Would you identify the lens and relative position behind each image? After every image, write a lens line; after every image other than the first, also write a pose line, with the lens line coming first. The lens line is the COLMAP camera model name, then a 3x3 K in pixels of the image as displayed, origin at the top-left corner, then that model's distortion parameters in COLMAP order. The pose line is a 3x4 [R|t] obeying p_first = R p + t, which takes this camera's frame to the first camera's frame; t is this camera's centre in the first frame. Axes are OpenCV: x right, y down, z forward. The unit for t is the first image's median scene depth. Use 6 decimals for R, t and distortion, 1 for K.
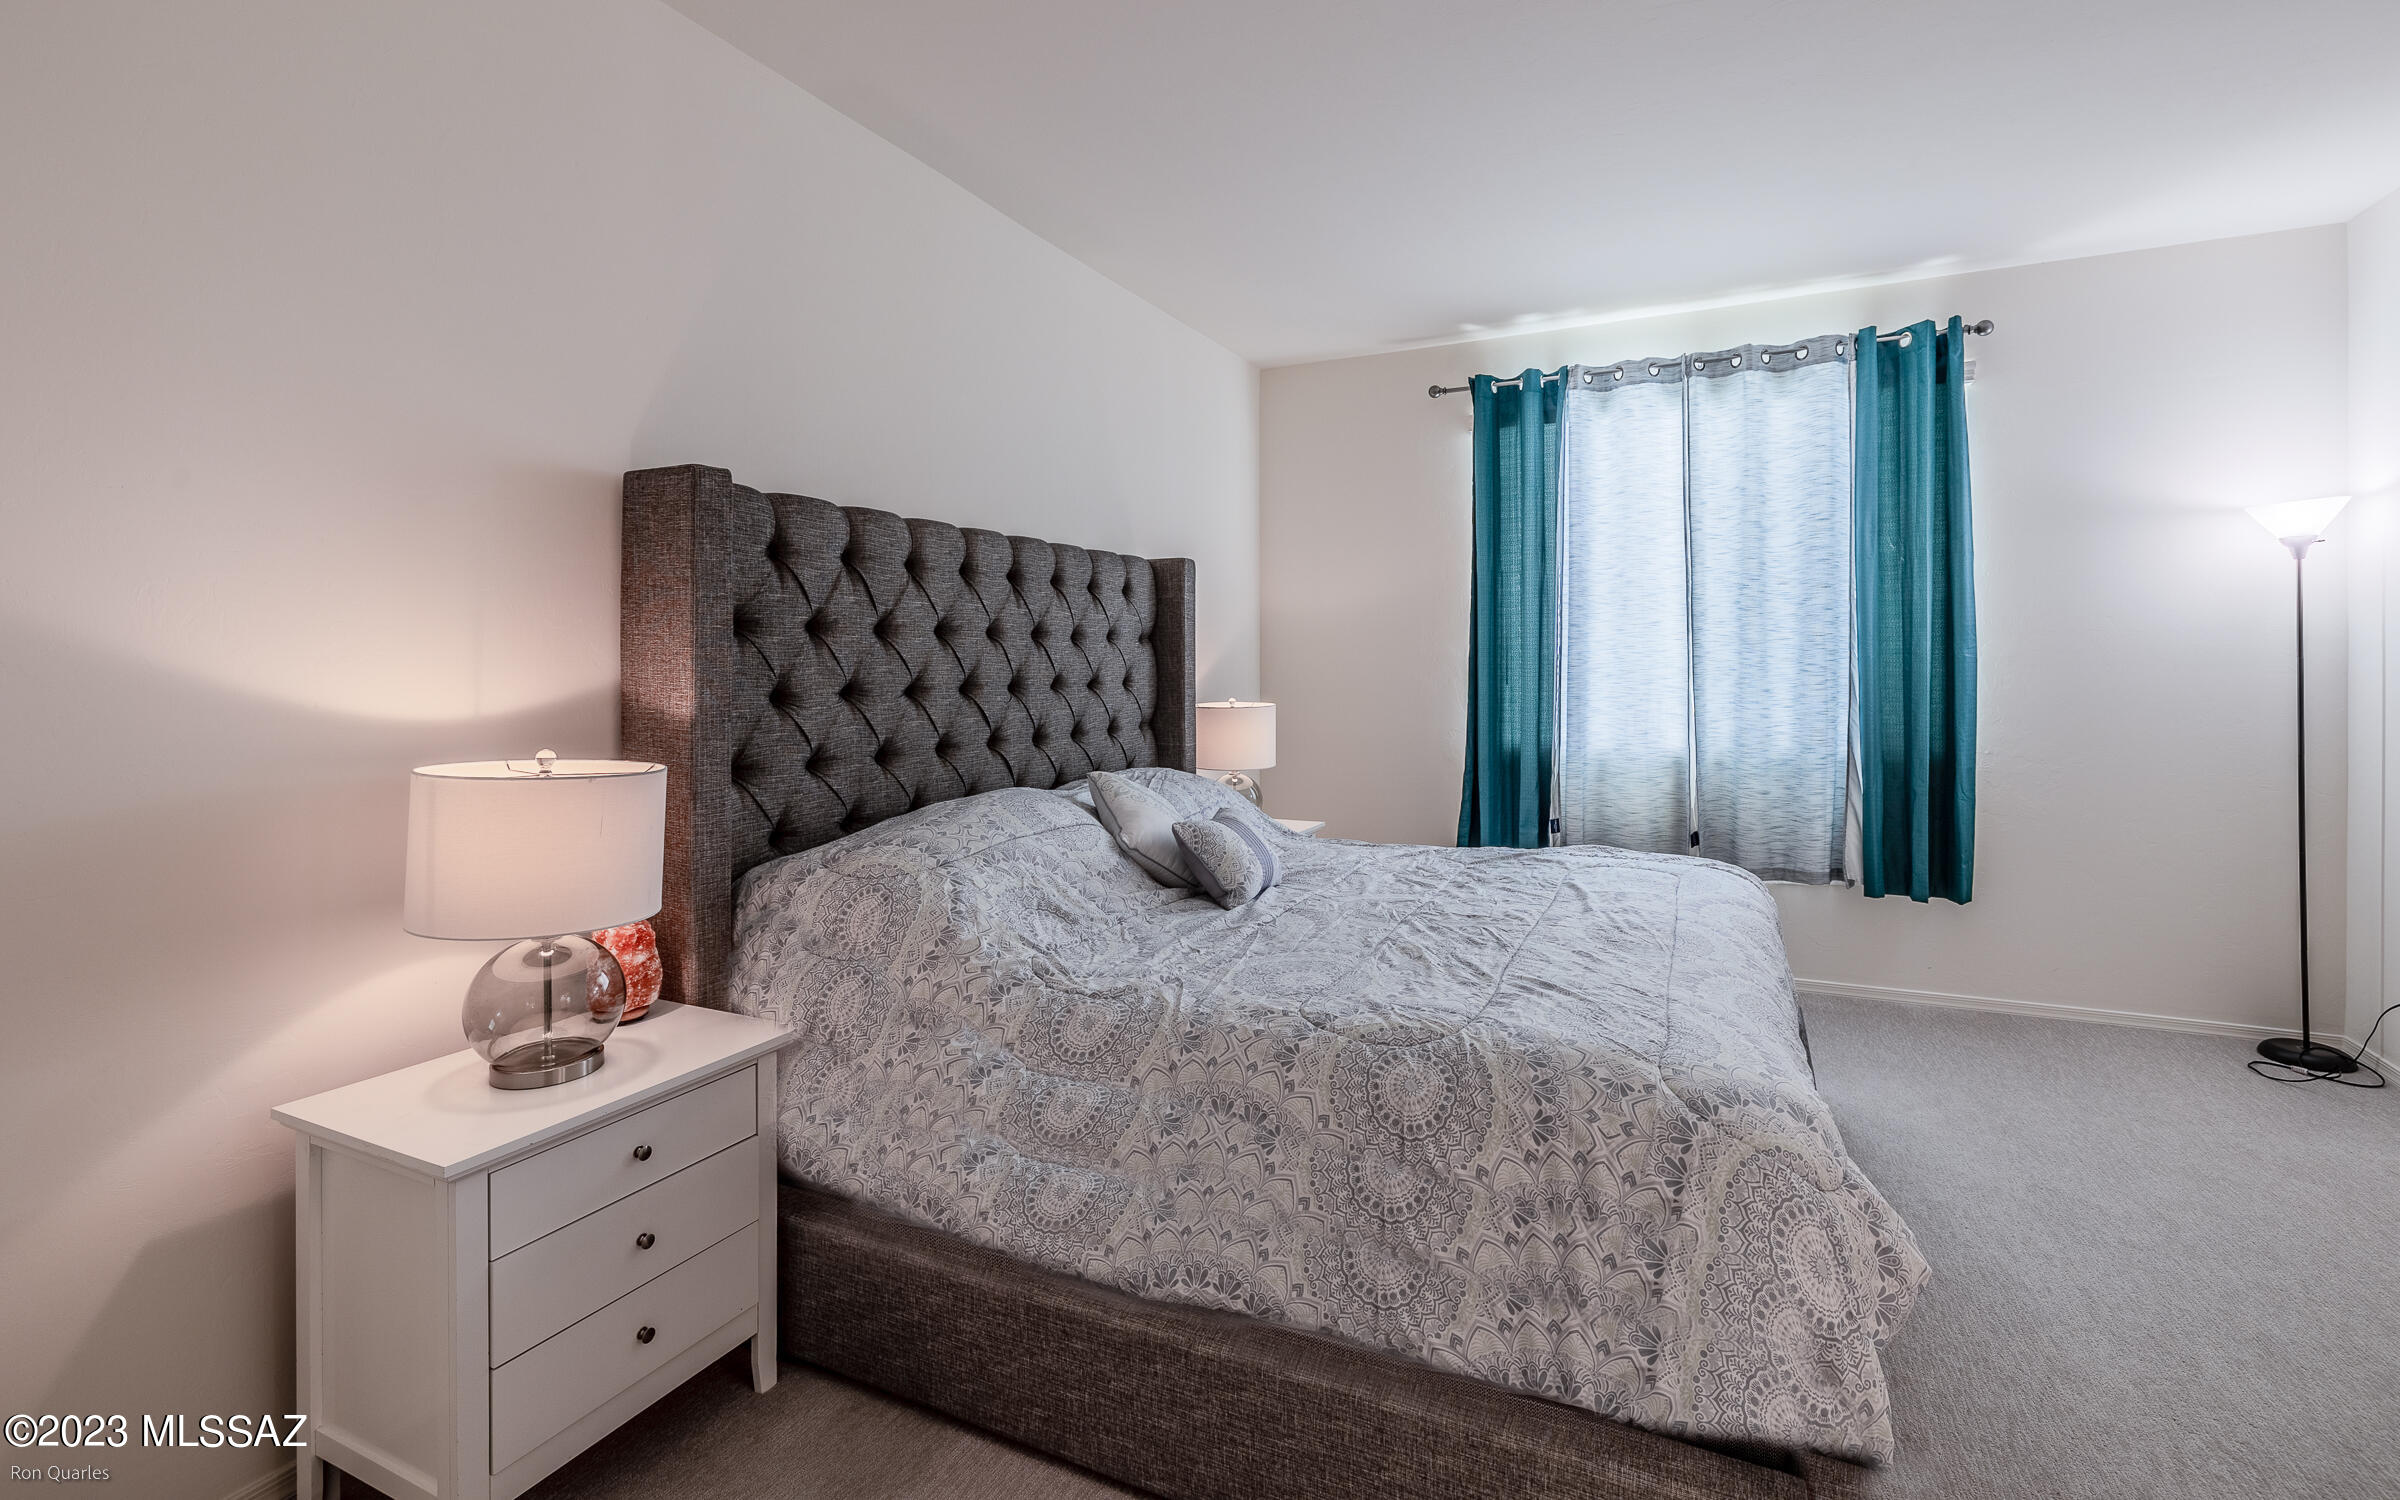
lens RADIAL K [[1017.6, 0, 1225.2], [0, 1017.6, 666.5], [0, 0, 1]] dist [-0.000082, -0.001253]
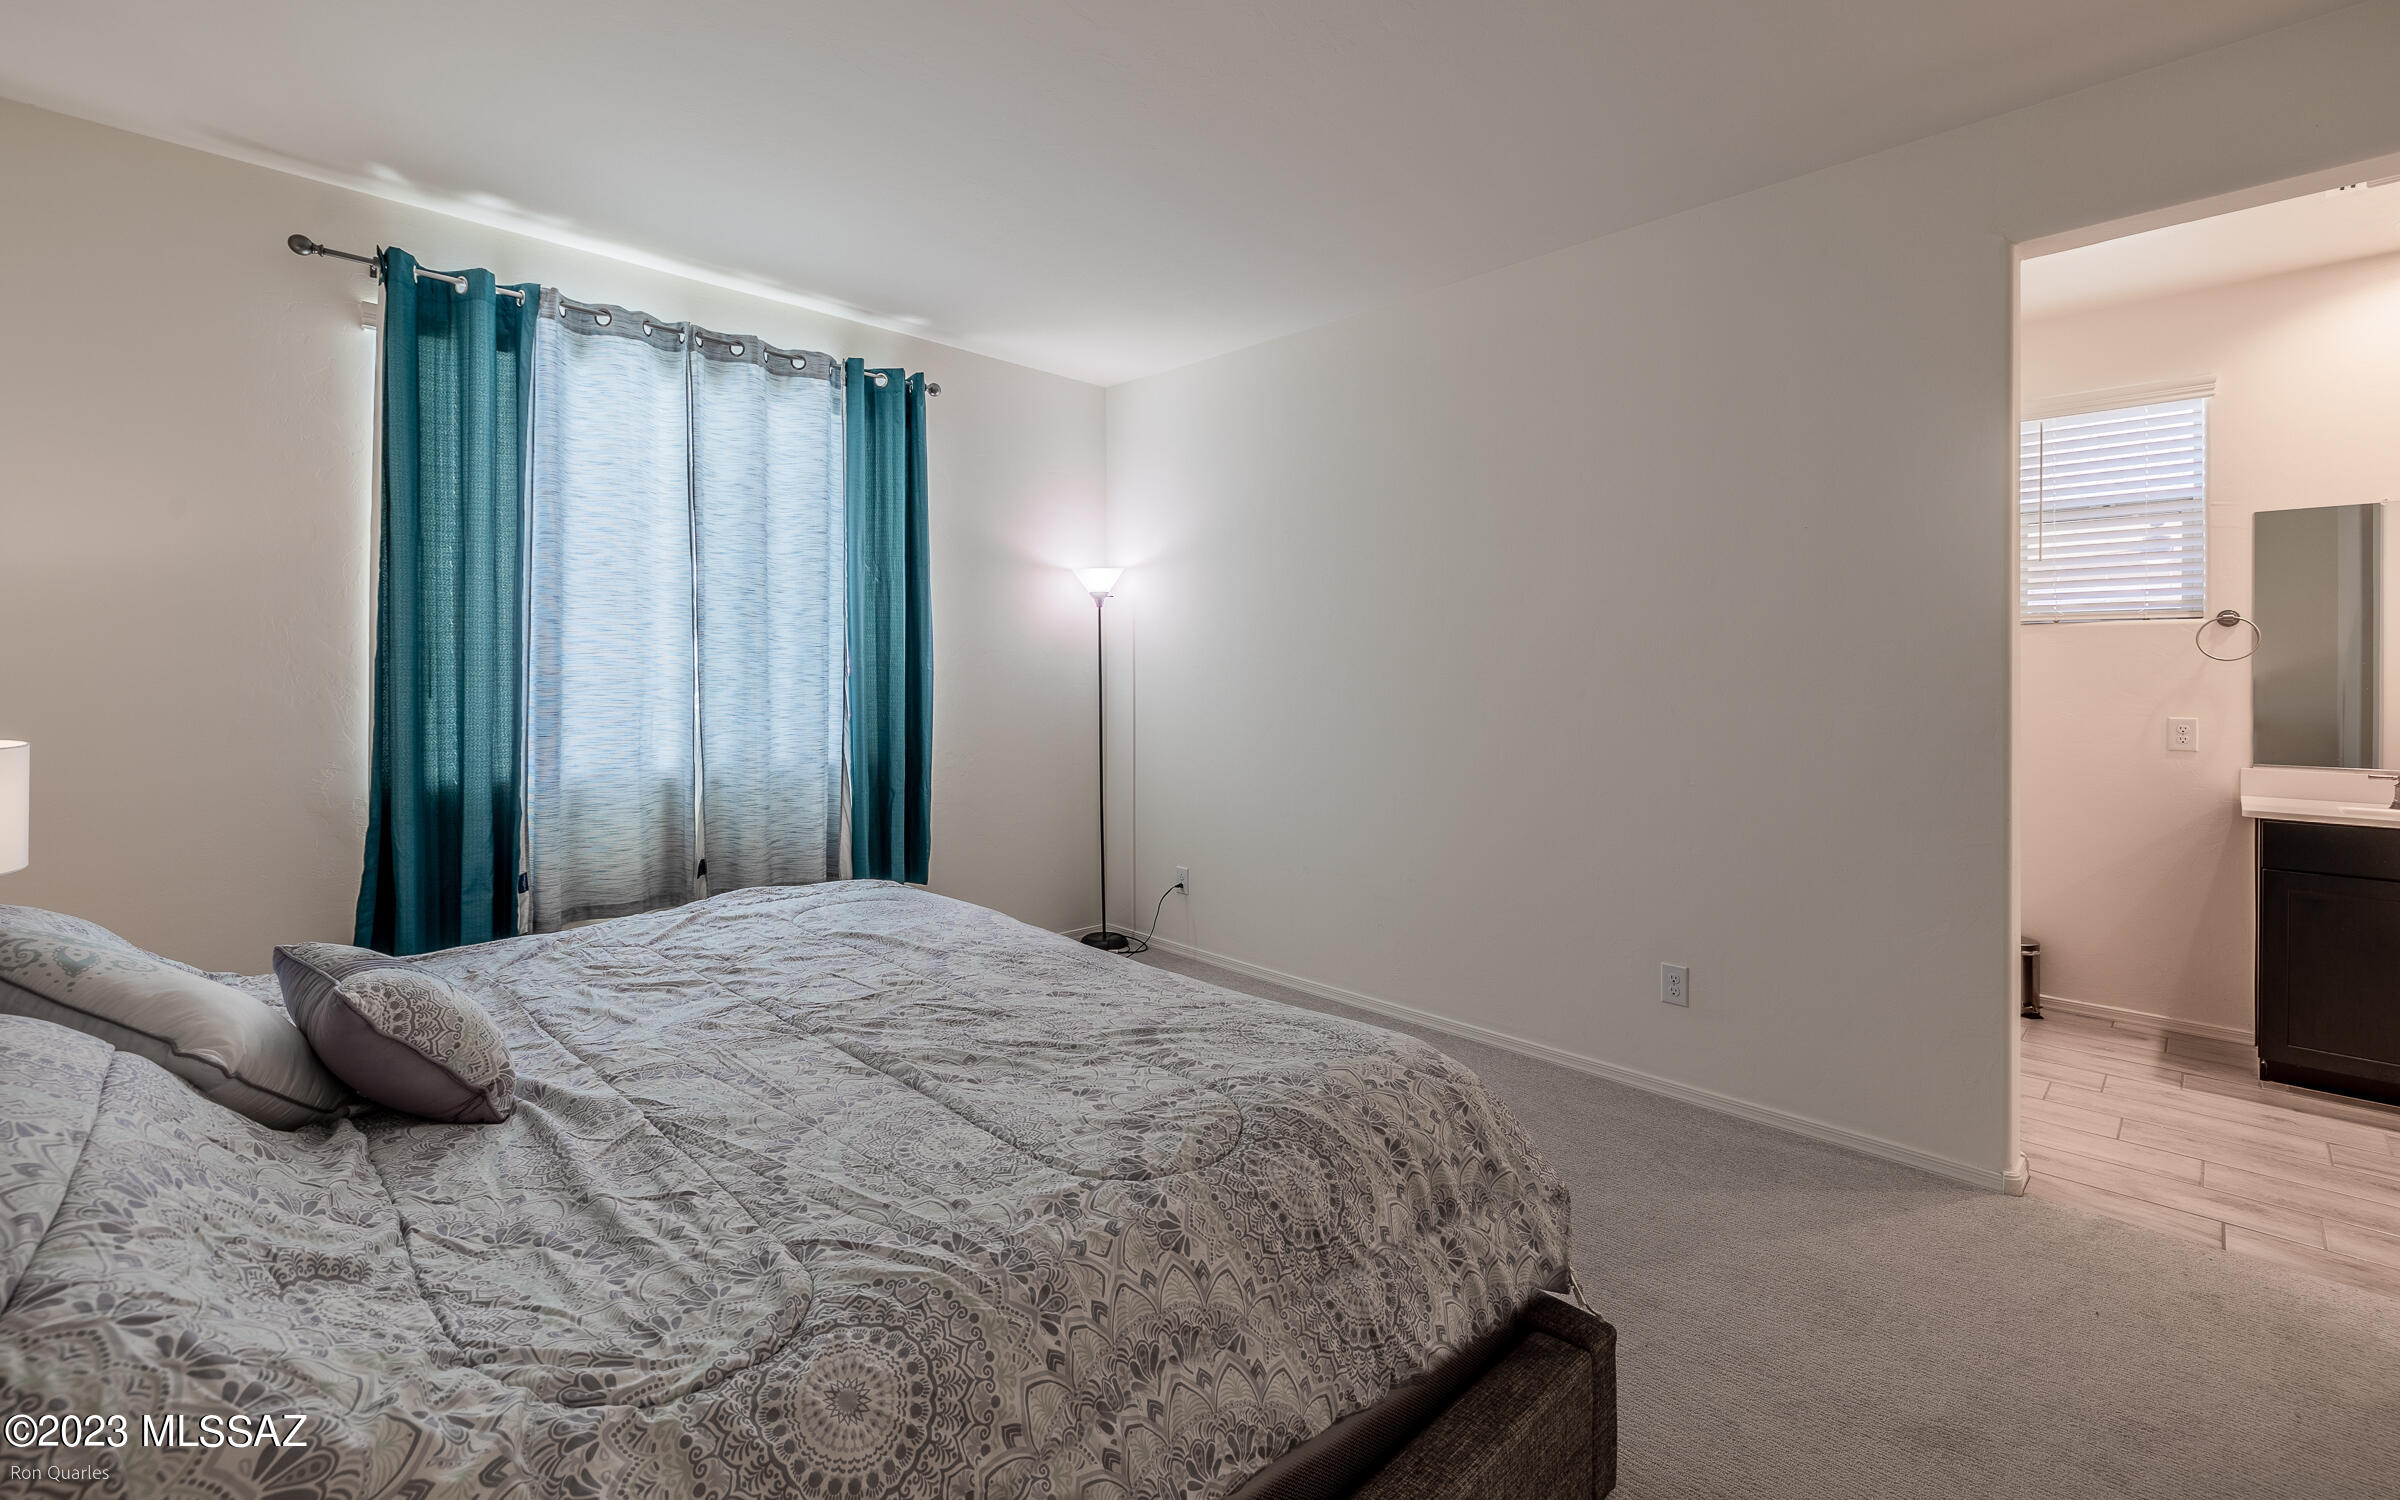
lens RADIAL K [[1017.6, 0, 1168.6], [0, 1017.6, 681.1], [0, 0, 1]] dist [-0.000082, -0.001253]
pose [[0.359891, 0.005073, 0.932981, -0.228410], [-0.008351, 0.999963, -0.002216, 0.003259], [-0.932957, -0.006994, 0.359920, 0.294638]]
